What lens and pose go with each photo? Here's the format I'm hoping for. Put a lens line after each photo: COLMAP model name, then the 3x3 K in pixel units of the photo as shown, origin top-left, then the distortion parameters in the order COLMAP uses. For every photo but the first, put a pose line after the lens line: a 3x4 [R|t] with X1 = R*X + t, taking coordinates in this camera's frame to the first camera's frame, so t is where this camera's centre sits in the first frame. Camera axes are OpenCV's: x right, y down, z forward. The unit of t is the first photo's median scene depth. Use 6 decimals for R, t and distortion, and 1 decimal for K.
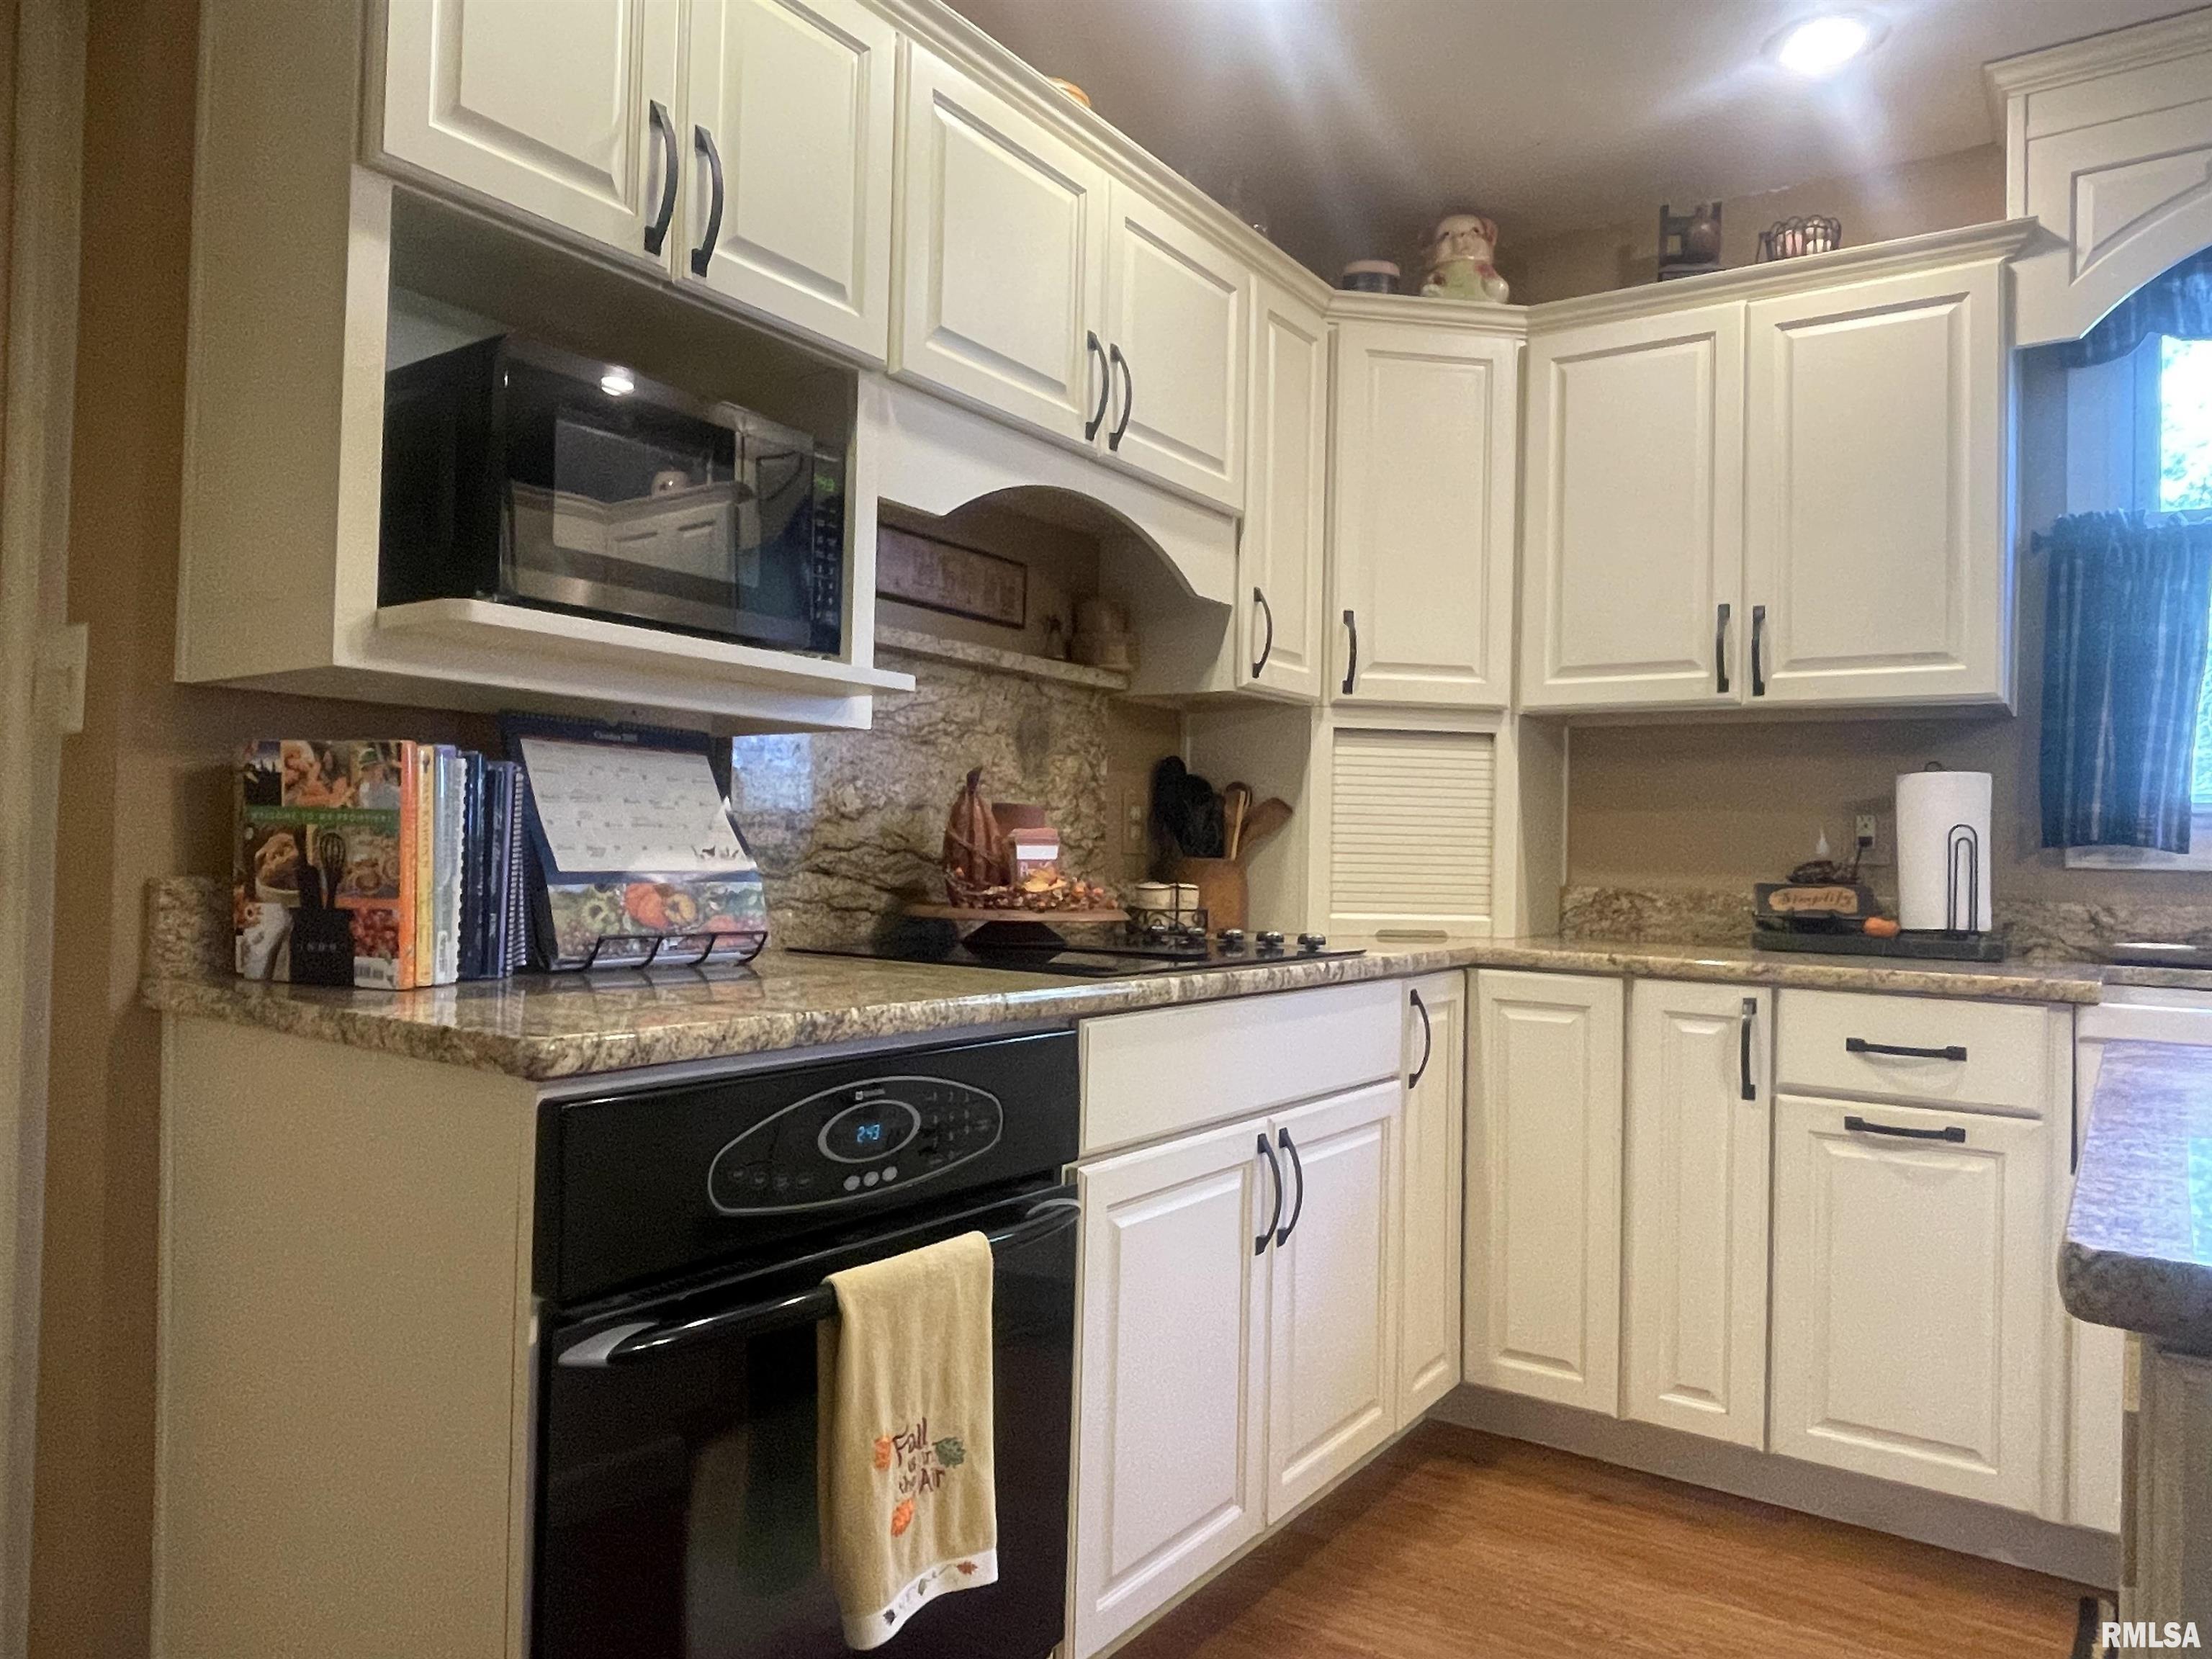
lens RADIAL K [[1457.1, 0, 1100.8], [0, 1457.1, 821.9], [0, 0, 1]] dist [0.022646, -0.041567]
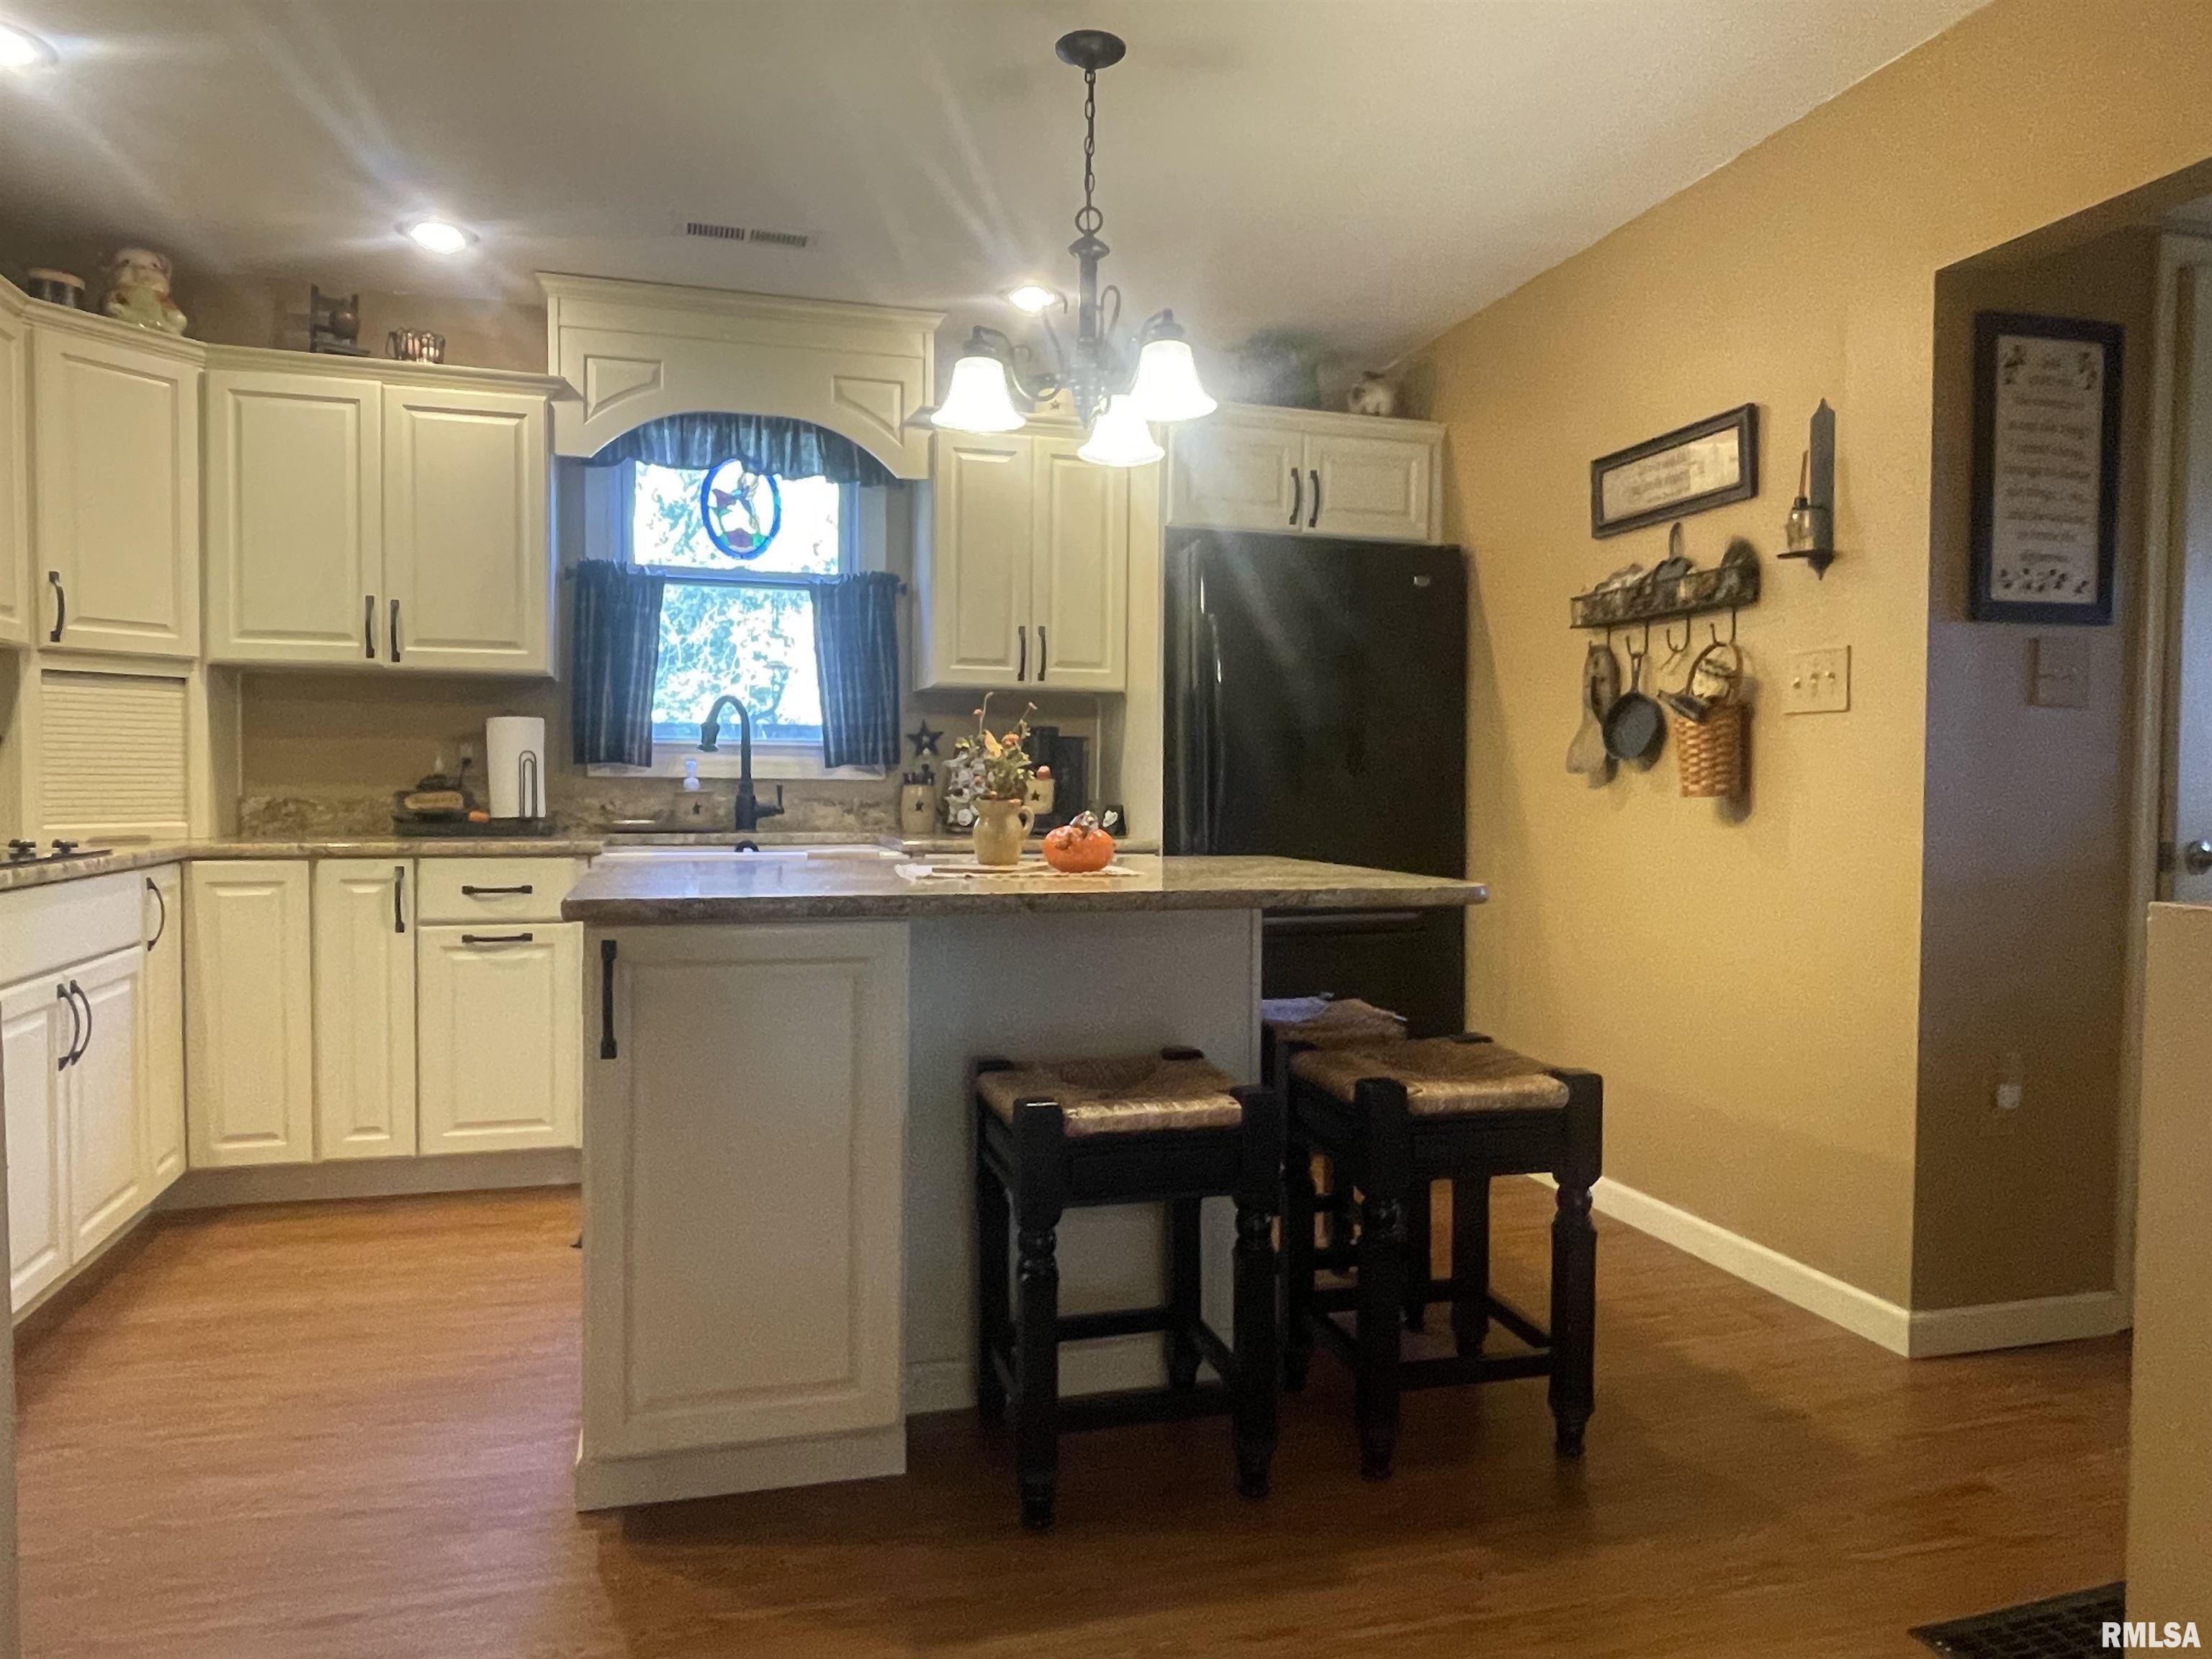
lens RADIAL K [[1457.1, 0, 1100.8], [0, 1457.1, 821.9], [0, 0, 1]] dist [0.022646, -0.041567]
pose [[0.615937, -0.042373, 0.786655, -0.286513], [-0.008952, 0.998111, 0.060773, -0.023550], [-0.787744, -0.044475, 0.614395, -0.482849]]
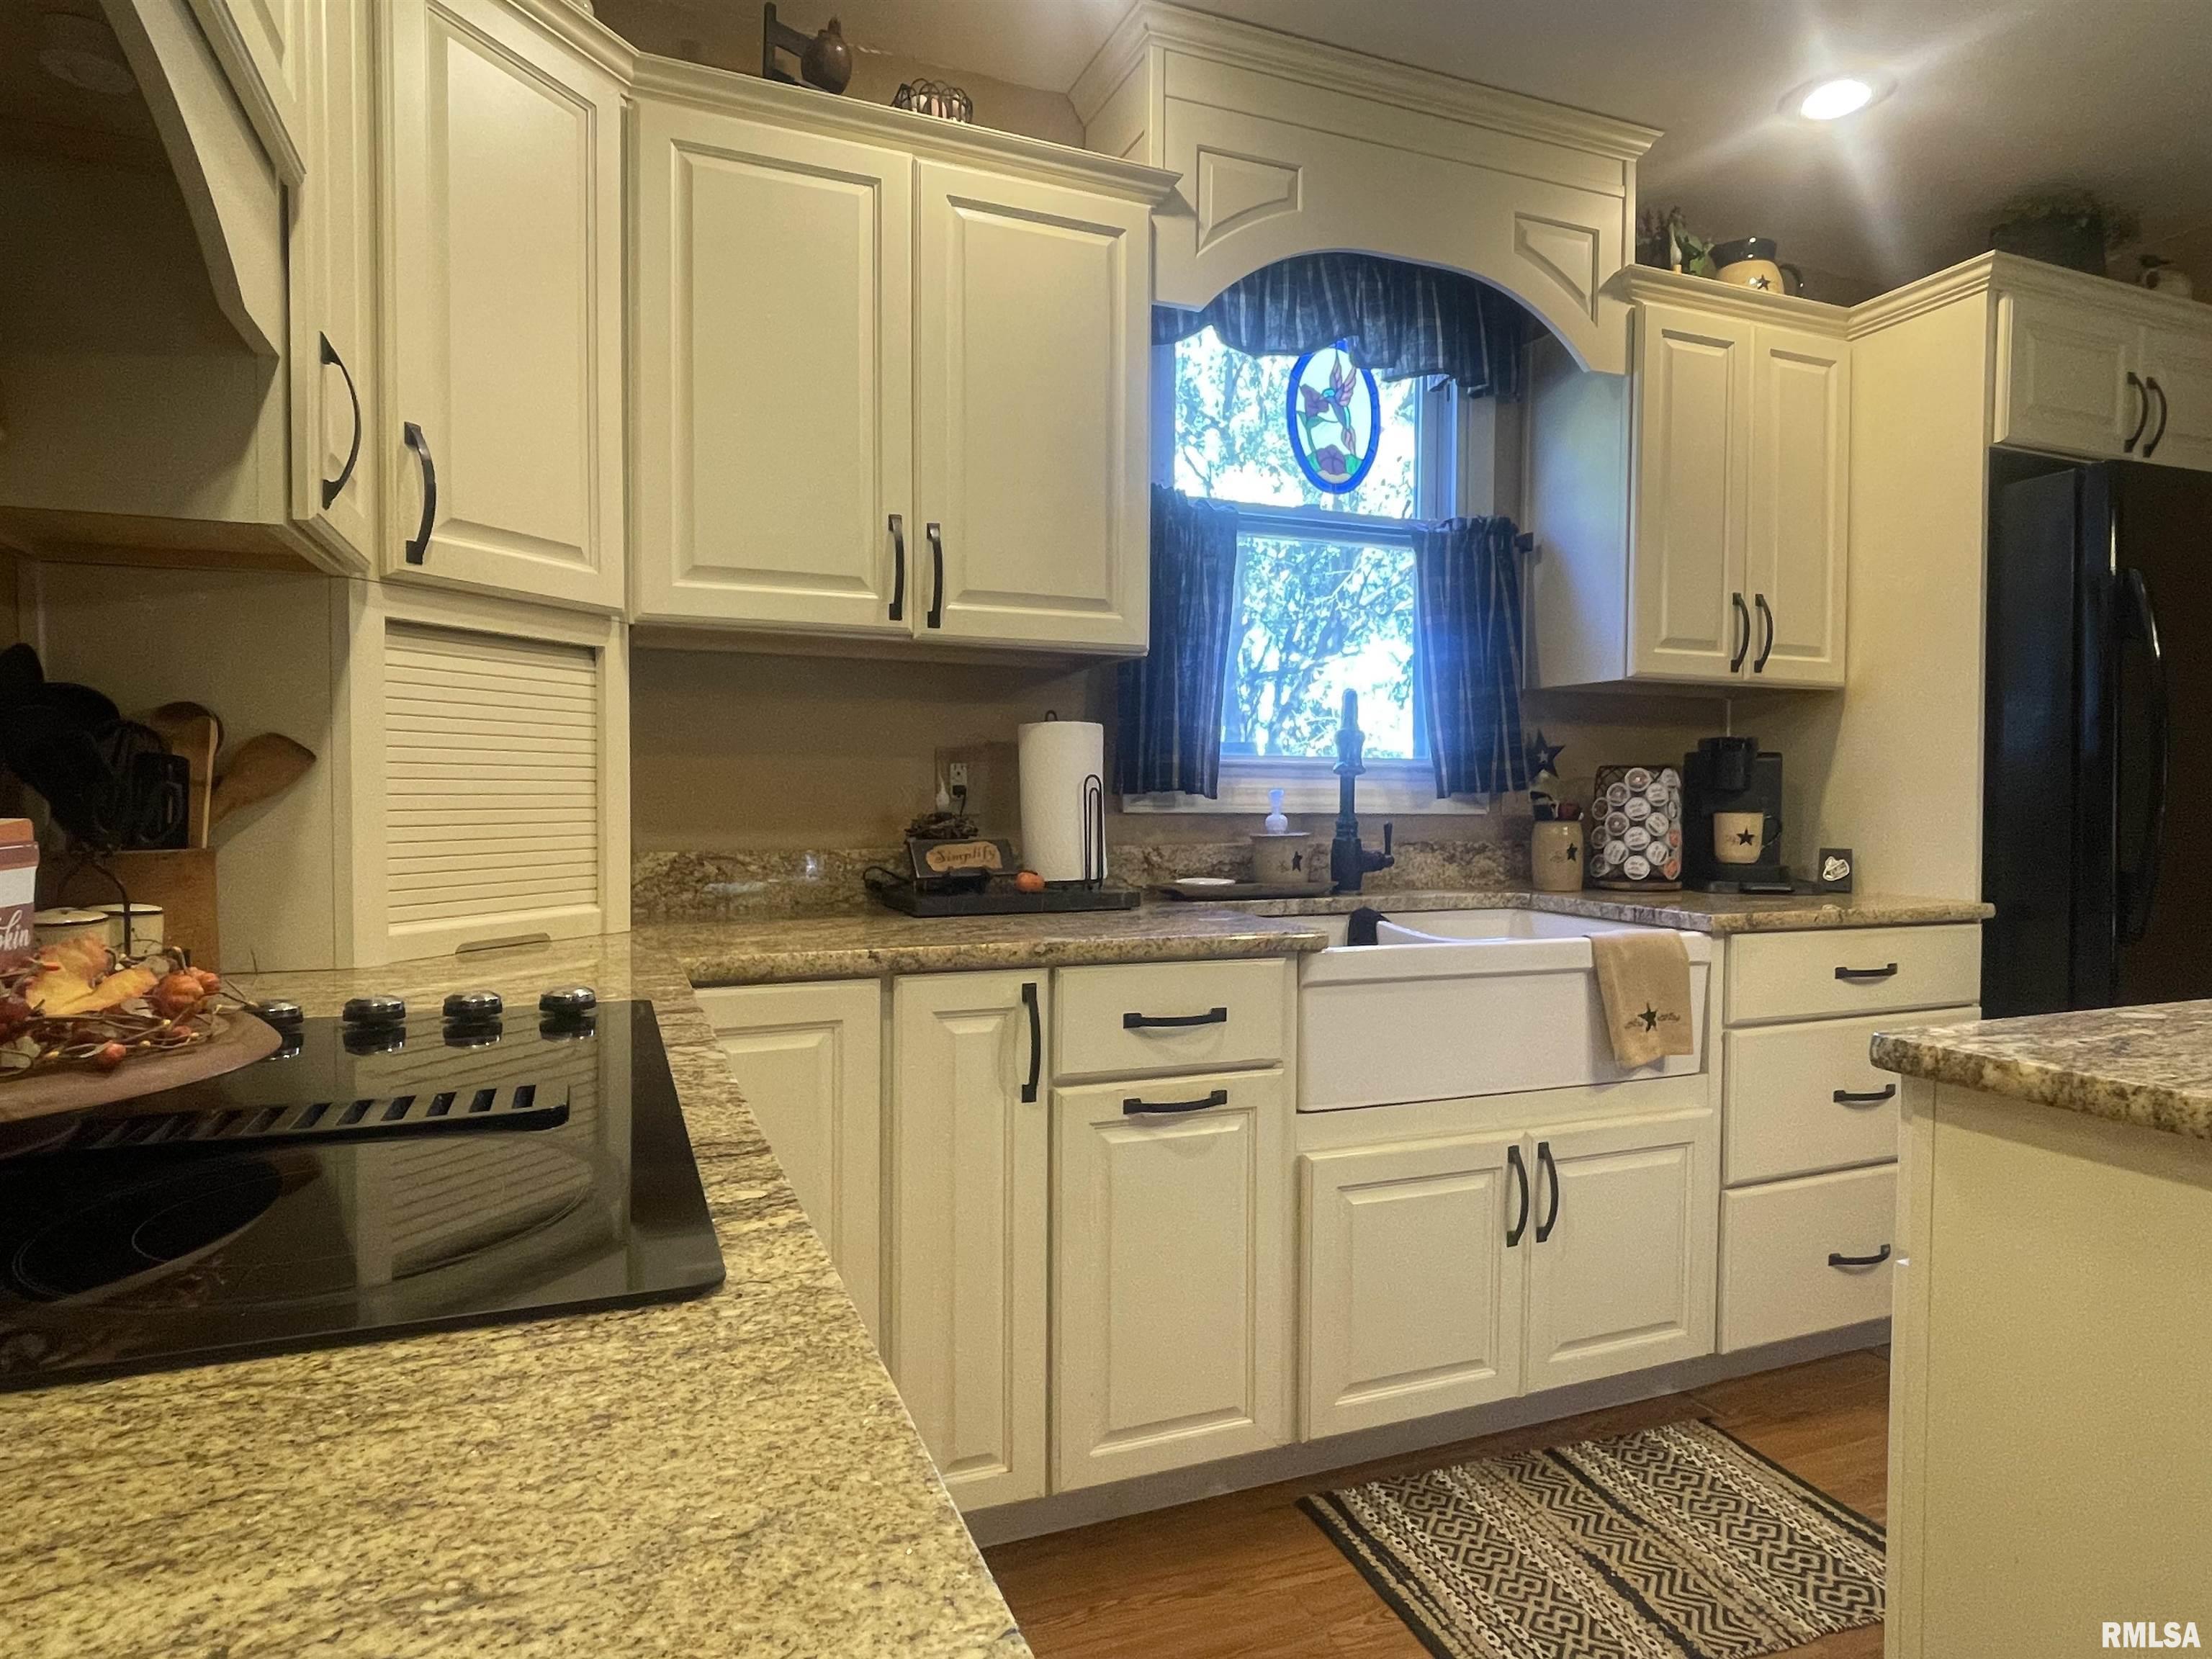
lens RADIAL K [[1255.3, 0, 1107.7], [0, 1255.3, 825.4], [0, 0, 1]] dist [0.023945, -0.037196]
pose [[0.541345, -0.043372, 0.839681, -0.135412], [-0.008676, 0.998327, 0.057161, -0.013448], [-0.840756, -0.038229, 0.540063, 0.536910]]
